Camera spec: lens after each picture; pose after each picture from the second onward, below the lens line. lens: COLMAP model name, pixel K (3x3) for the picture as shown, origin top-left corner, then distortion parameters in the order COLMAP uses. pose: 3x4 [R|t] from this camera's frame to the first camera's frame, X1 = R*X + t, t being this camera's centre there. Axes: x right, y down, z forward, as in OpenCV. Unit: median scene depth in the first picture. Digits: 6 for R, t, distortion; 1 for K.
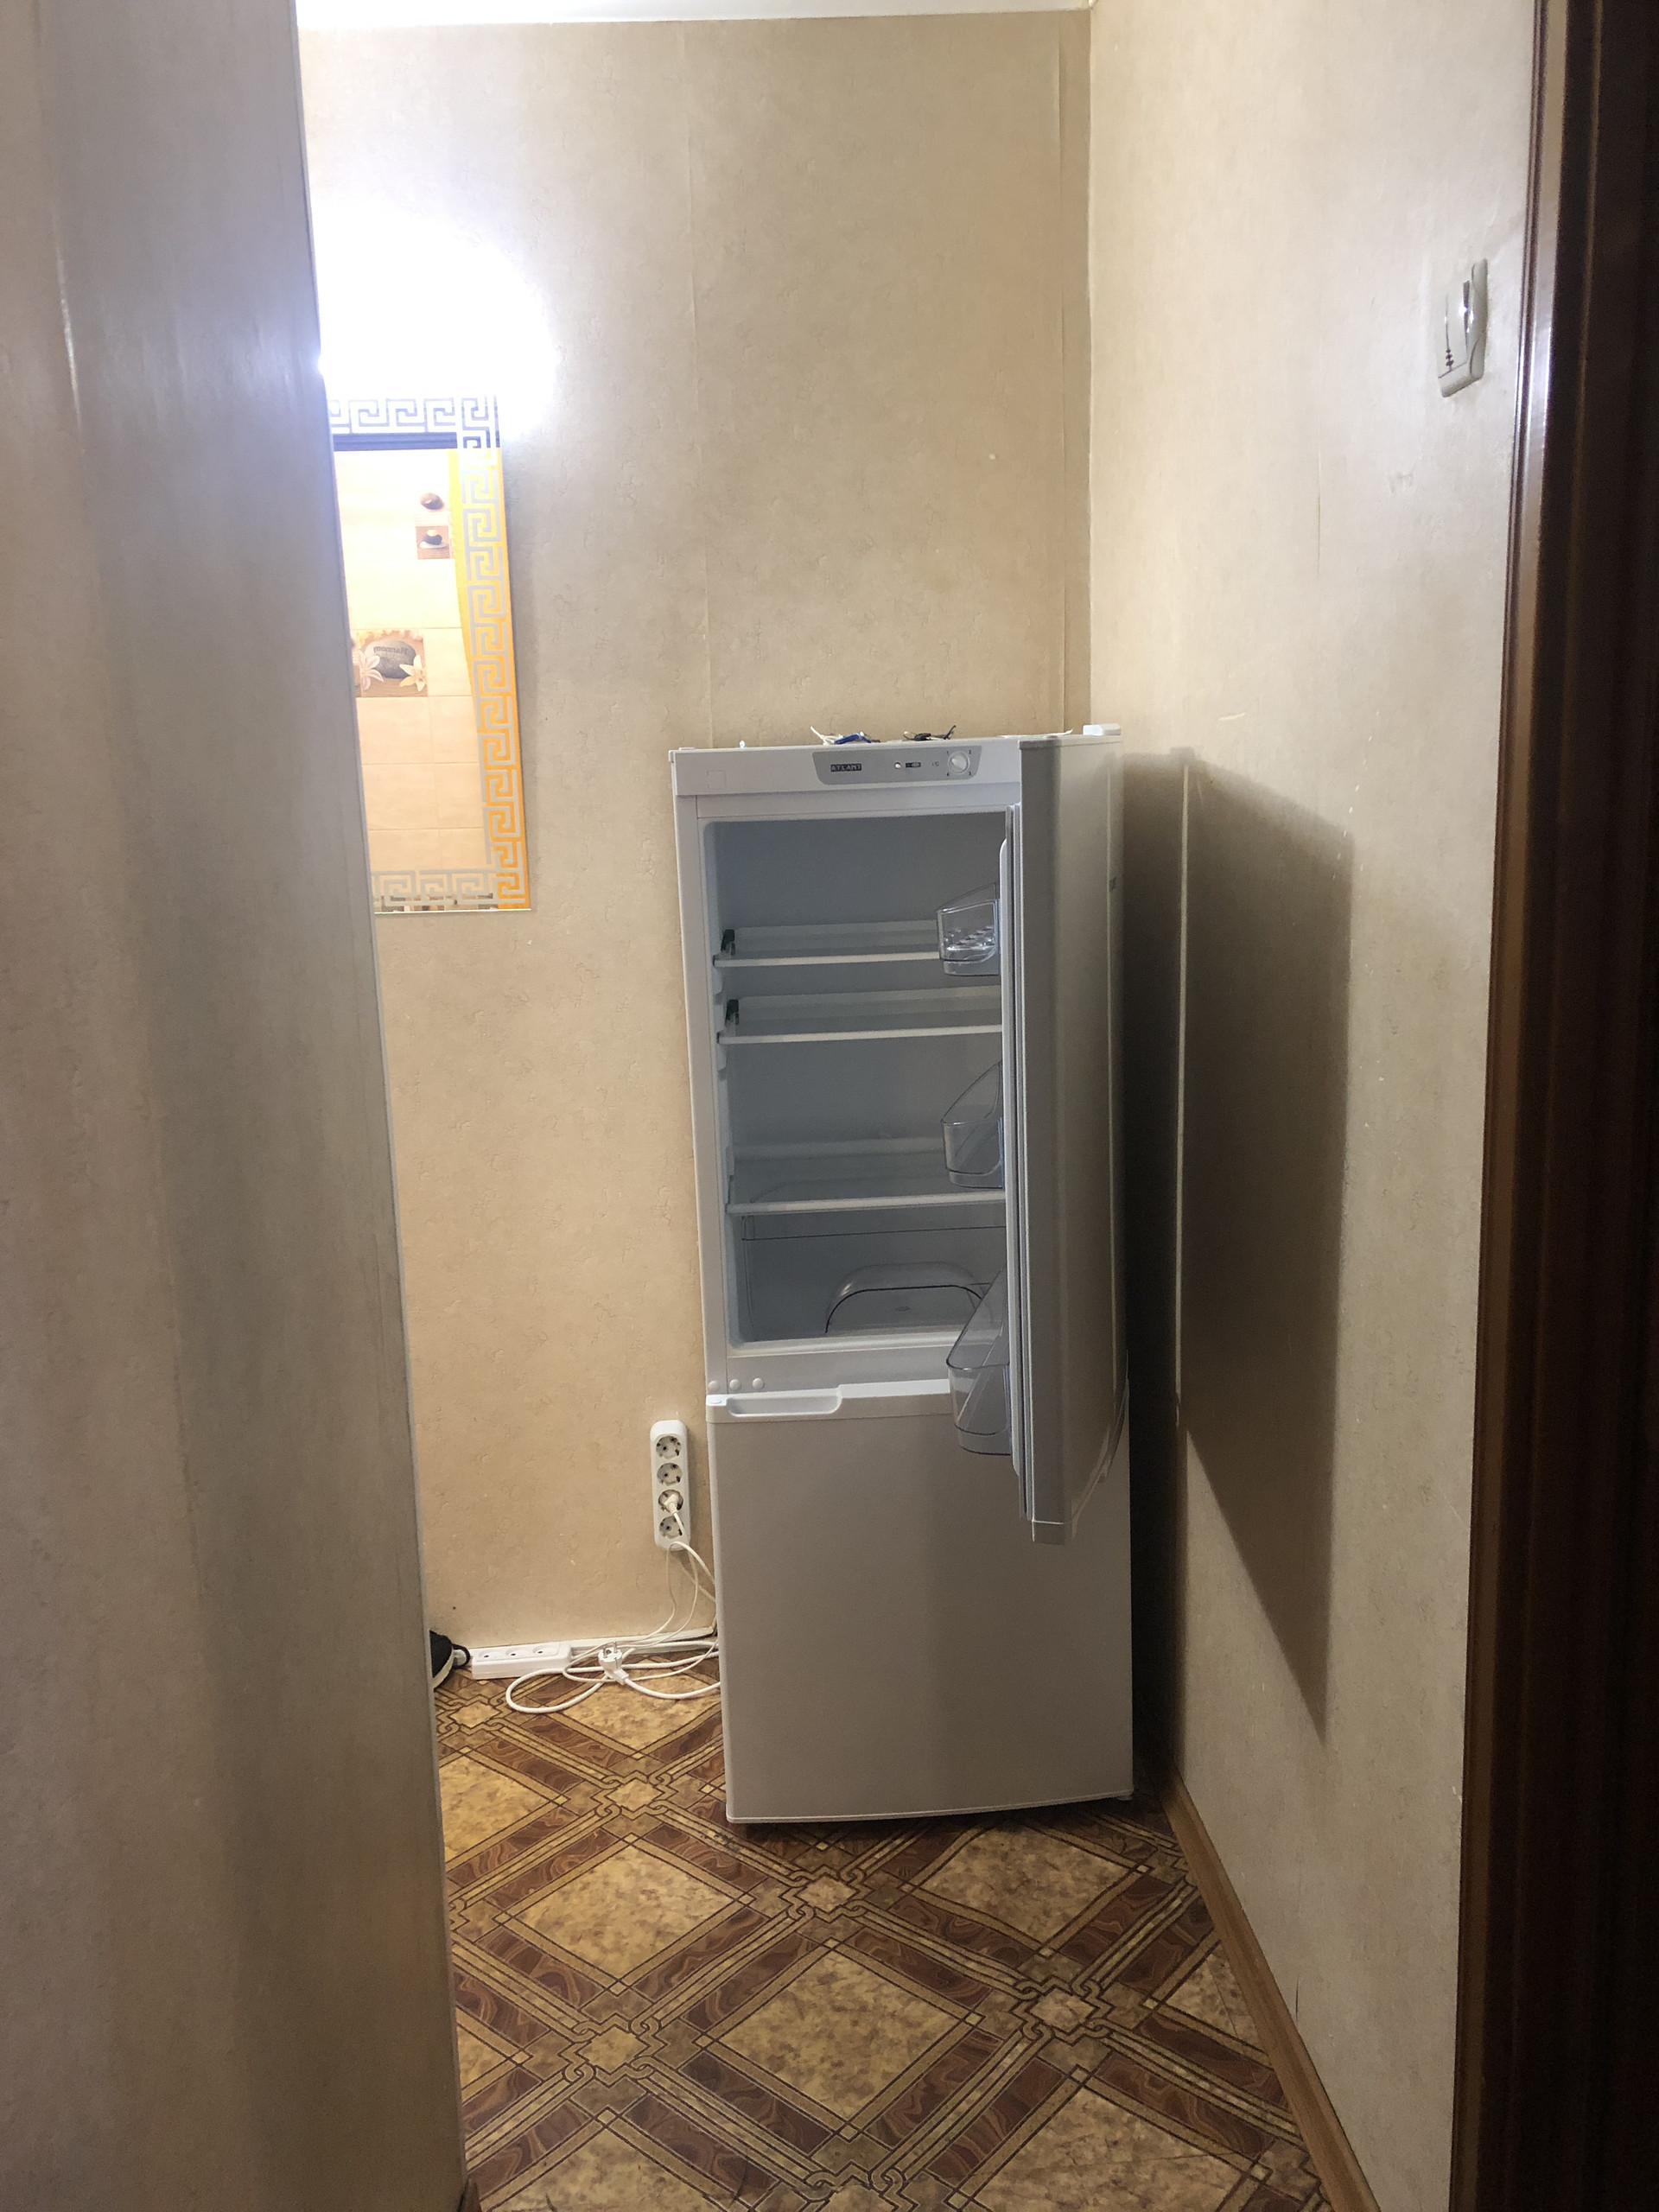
lens RADIAL K [[1812.6, 0, 857.2], [0, 1812.6, 1094.2], [0, 0, 1]] dist [0.021565, -0.008292]
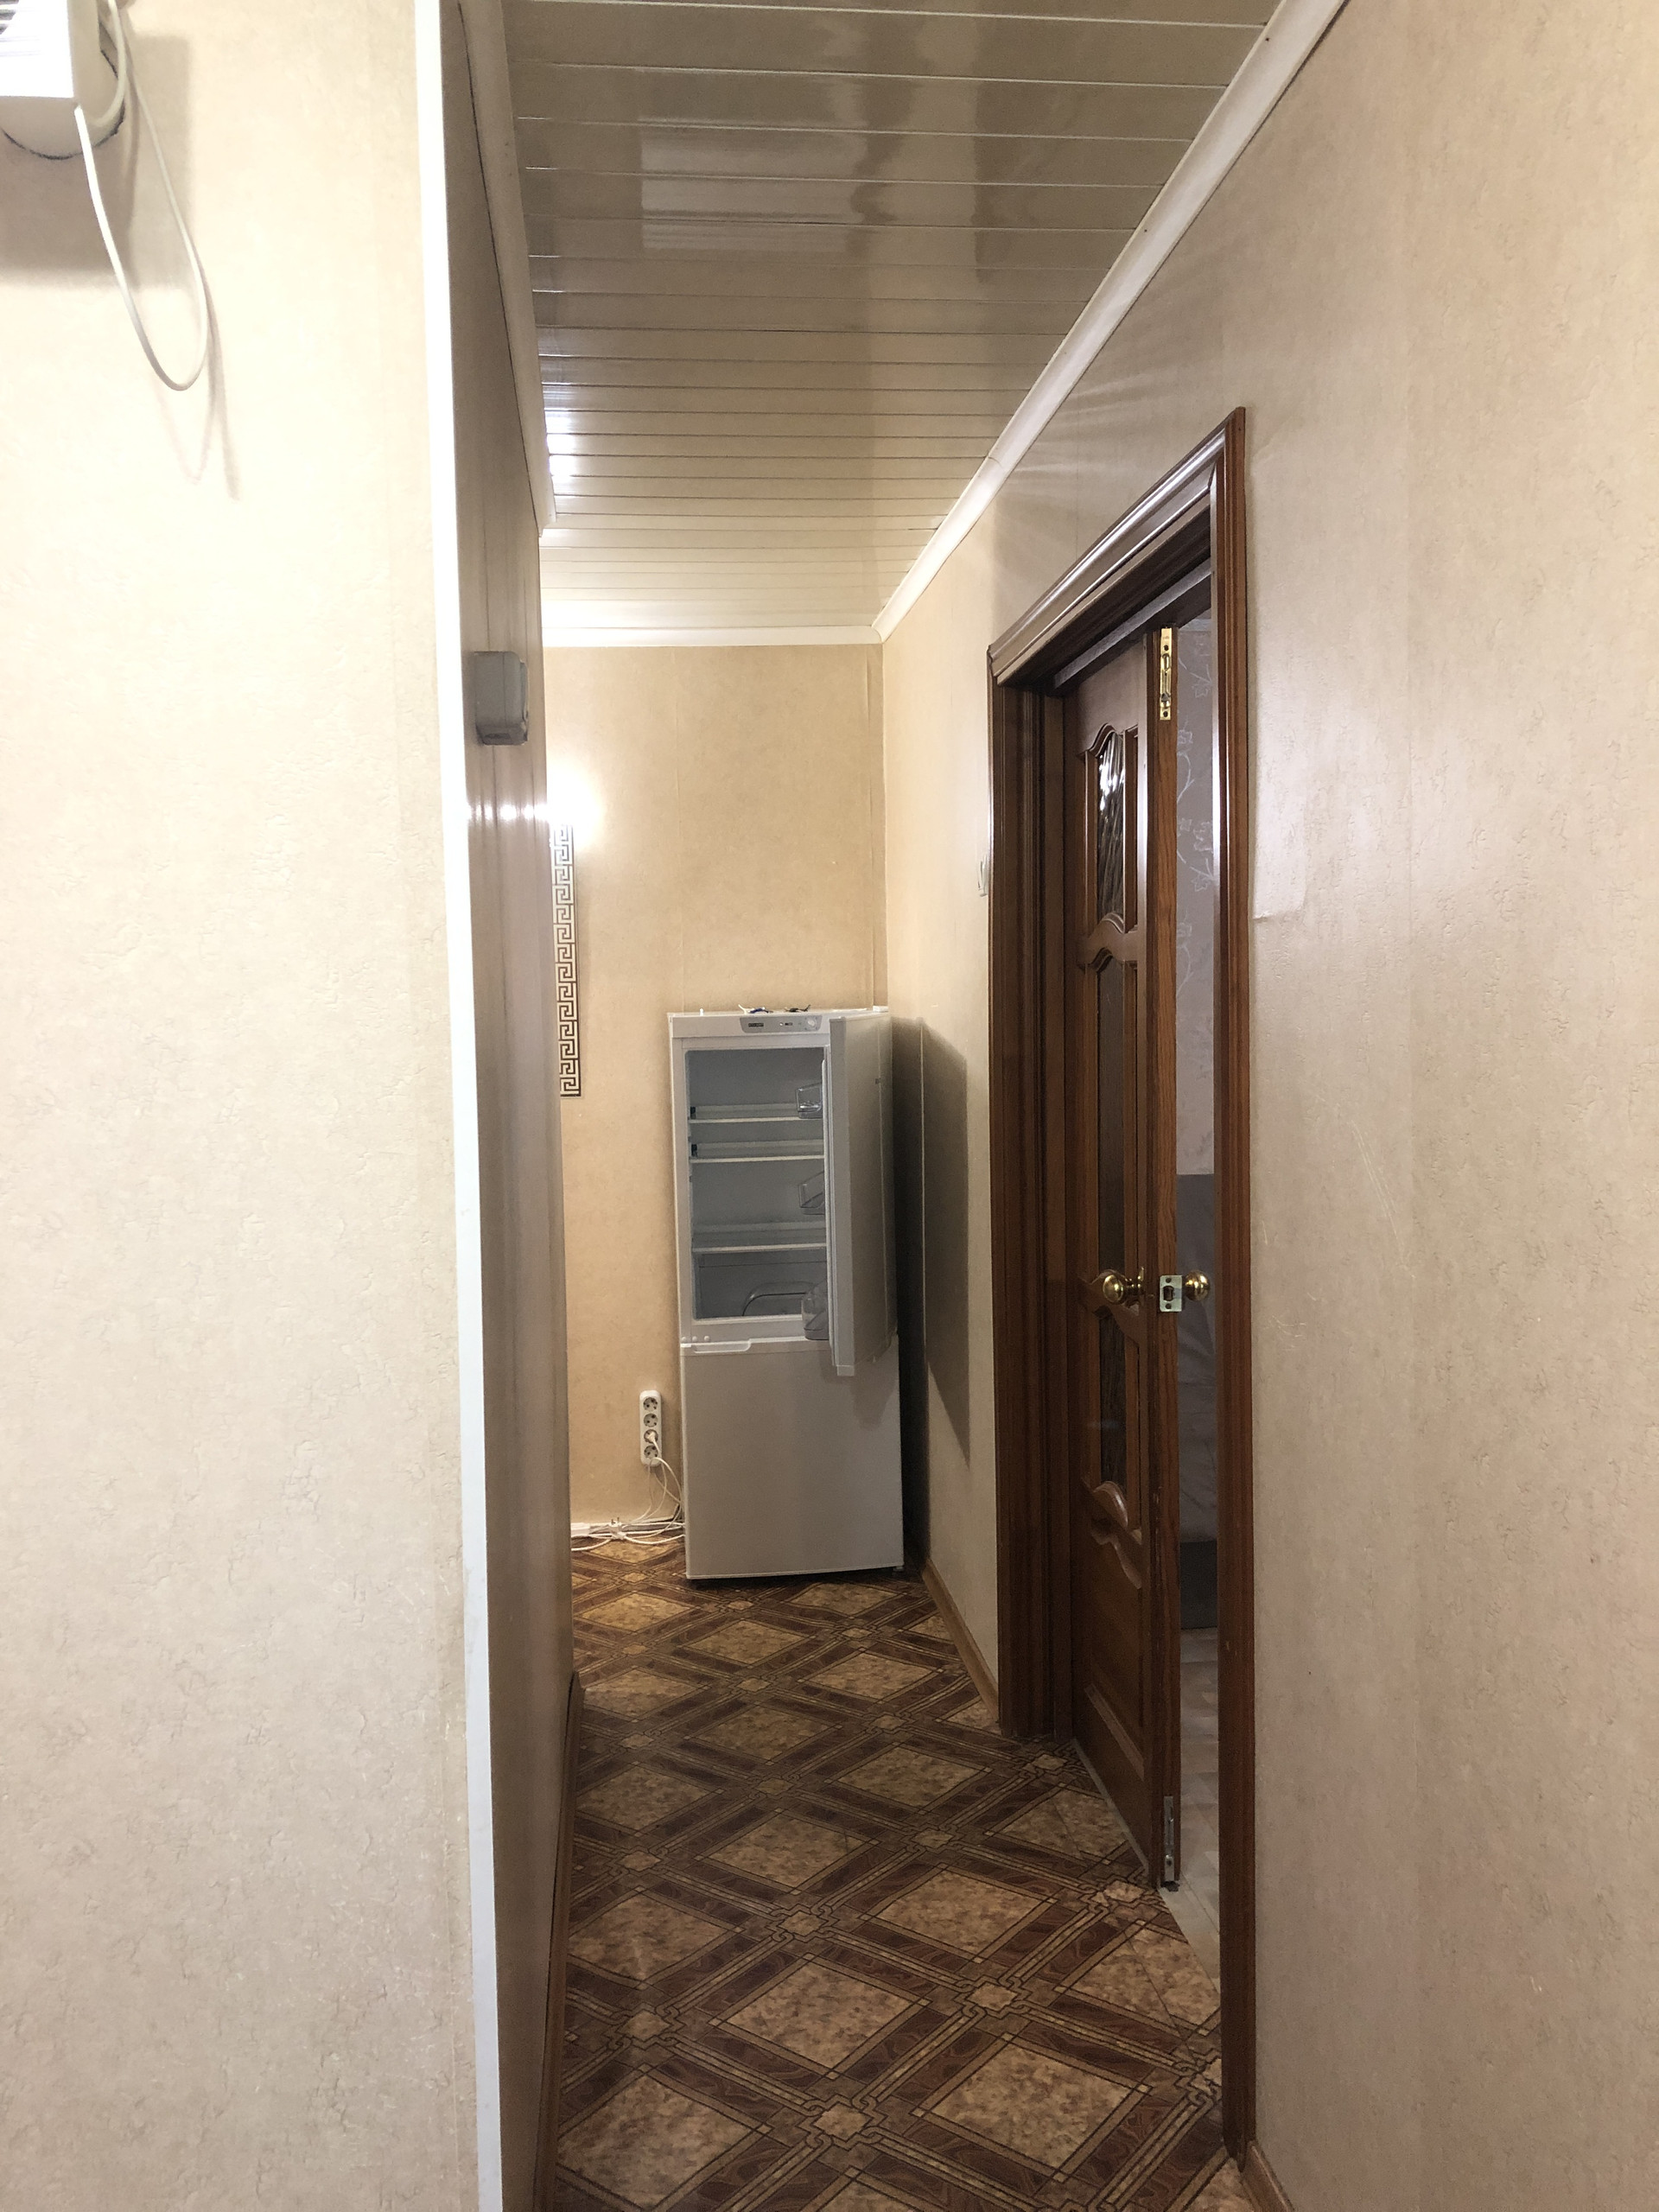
lens RADIAL K [[1812.6, 0, 857.2], [0, 1812.6, 1094.2], [0, 0, 1]] dist [0.021565, -0.008292]
pose [[0.998733, 0.007877, 0.049695, 0.007144], [-0.001519, 0.991939, -0.126711, 0.146808], [-0.050292, 0.126475, 0.990694, -0.961771]]
